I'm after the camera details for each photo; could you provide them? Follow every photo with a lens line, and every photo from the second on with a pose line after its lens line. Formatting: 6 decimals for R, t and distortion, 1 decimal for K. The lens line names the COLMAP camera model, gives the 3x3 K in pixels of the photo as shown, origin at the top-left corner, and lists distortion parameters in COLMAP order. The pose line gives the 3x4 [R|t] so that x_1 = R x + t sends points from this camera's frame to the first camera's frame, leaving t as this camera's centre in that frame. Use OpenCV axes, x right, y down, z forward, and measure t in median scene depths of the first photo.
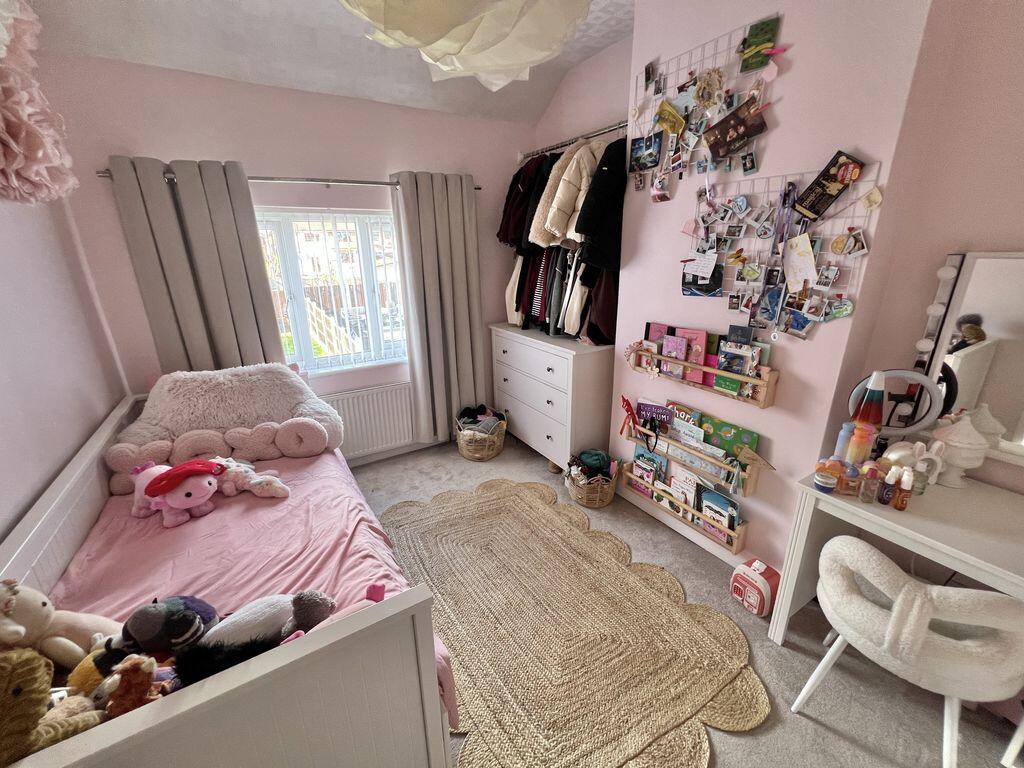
lens RADIAL K [[409.0, 0, 509.7], [0, 409.0, 381.0], [0, 0, 1]] dist [-0.004199, 0.000619]
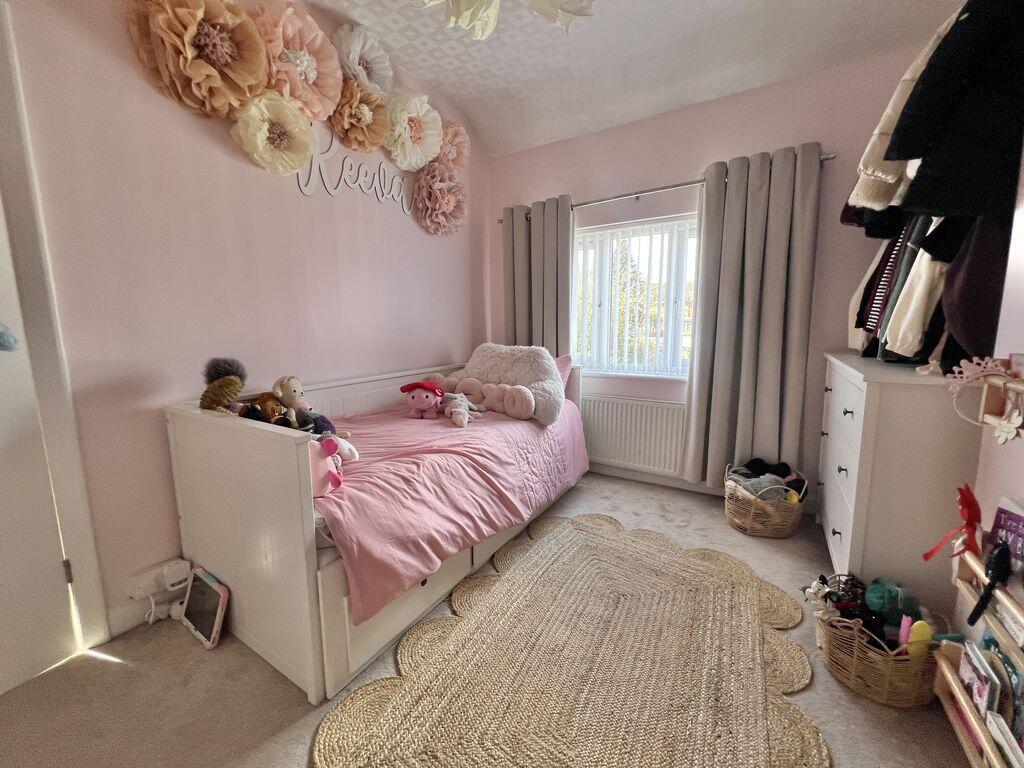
lens RADIAL K [[409.0, 0, 508.9], [0, 409.0, 381.3], [0, 0, 1]] dist [-0.004199, 0.000619]
pose [[0.440761, 0.137202, -0.887077, 0.382494], [-0.273395, 0.961815, 0.012920, 0.052030], [0.854977, 0.236828, 0.461441, 0.298388]]
